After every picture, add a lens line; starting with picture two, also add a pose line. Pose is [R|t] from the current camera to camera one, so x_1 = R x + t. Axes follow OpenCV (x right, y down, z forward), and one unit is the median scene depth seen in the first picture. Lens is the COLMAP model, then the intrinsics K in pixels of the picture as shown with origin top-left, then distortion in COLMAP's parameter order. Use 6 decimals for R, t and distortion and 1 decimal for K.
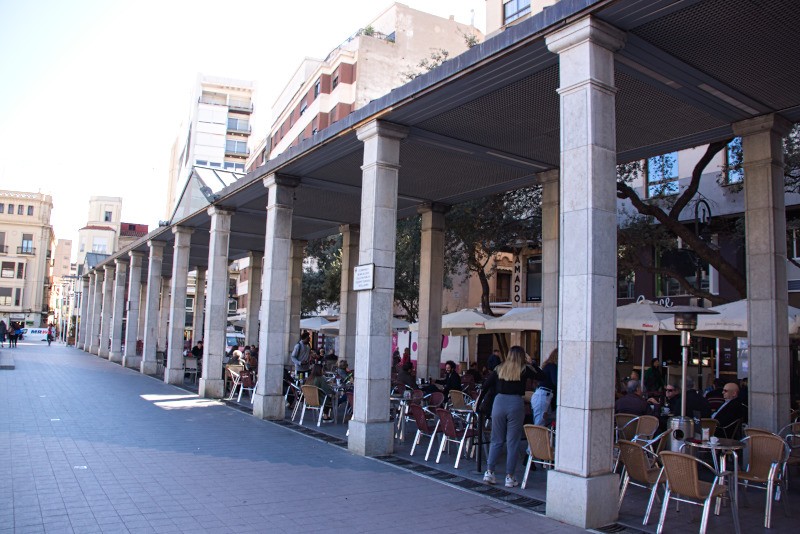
lens RADIAL K [[628.8, 0, 400.0], [0, 628.8, 270.3], [0, 0, 1]] dist [-0.179075, 0.121571]
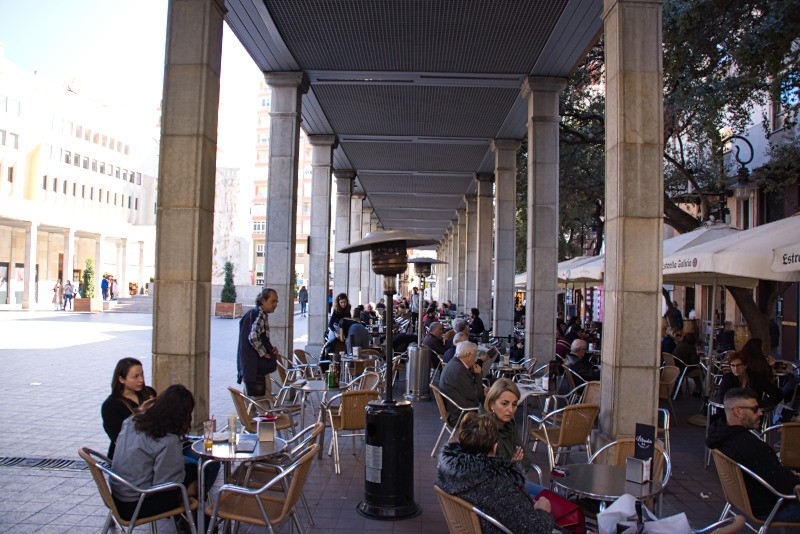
lens RADIAL K [[628.8, 0, 403.1], [0, 628.8, 272.8], [0, 0, 1]] dist [-0.179075, 0.121571]
pose [[0.821890, -0.028808, -0.568918, 0.118804], [0.065035, 0.996936, 0.043471, 0.003163], [0.565922, -0.072728, 0.821245, -0.008928]]
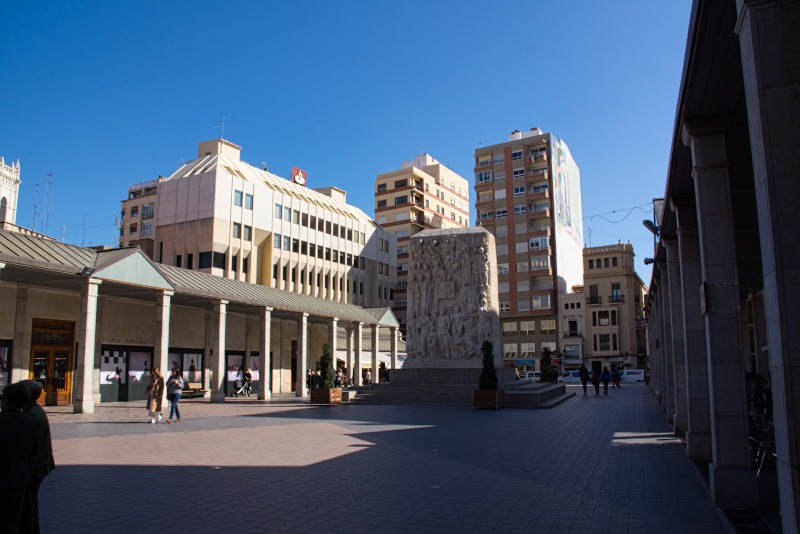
lens RADIAL K [[628.8, 0, 396.3], [0, 628.8, 274.6], [0, 0, 1]] dist [-0.179075, 0.121571]
pose [[0.576068, -0.154157, -0.802734, 0.047888], [0.110446, 0.987729, -0.110424, 0.002959], [0.809906, -0.025047, 0.586025, 0.020253]]
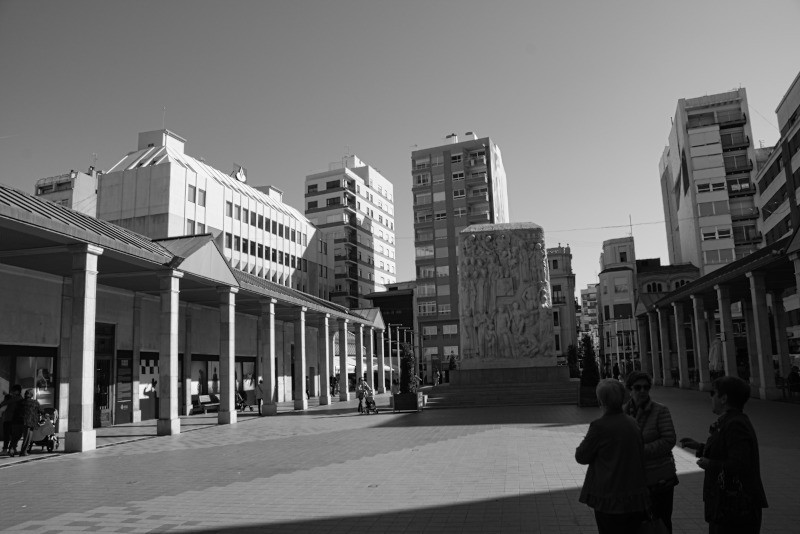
lens RADIAL K [[628.8, 0, 400.8], [0, 628.8, 269.4], [0, 0, 1]] dist [-0.179075, 0.121571]
pose [[0.718631, -0.167453, -0.674928, -0.043478], [0.131475, 0.985787, -0.104590, -0.006990], [0.682849, -0.013574, 0.730433, -0.046339]]
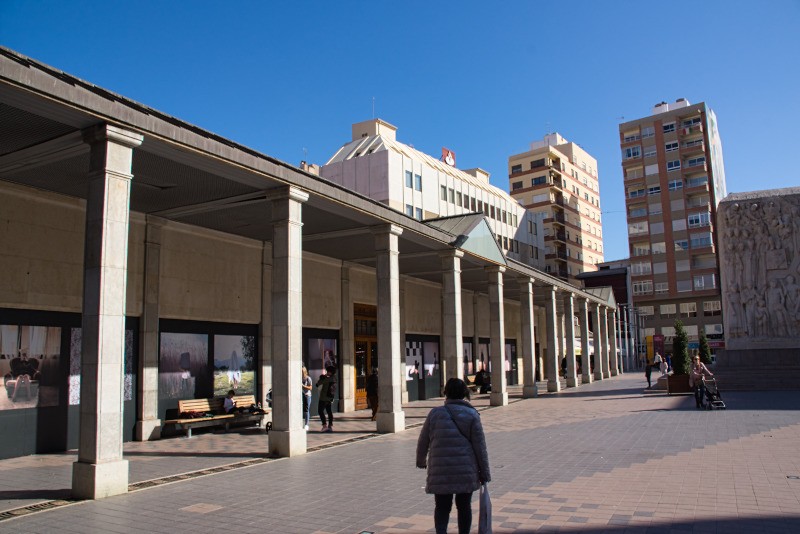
lens RADIAL K [[628.8, 0, 400.1], [0, 628.8, 267.5], [0, 0, 1]] dist [-0.179075, 0.121571]
pose [[0.478613, -0.167919, -0.861820, -0.074017], [0.128187, 0.984389, -0.120611, -0.010517], [0.868618, -0.052748, 0.492666, -0.070039]]
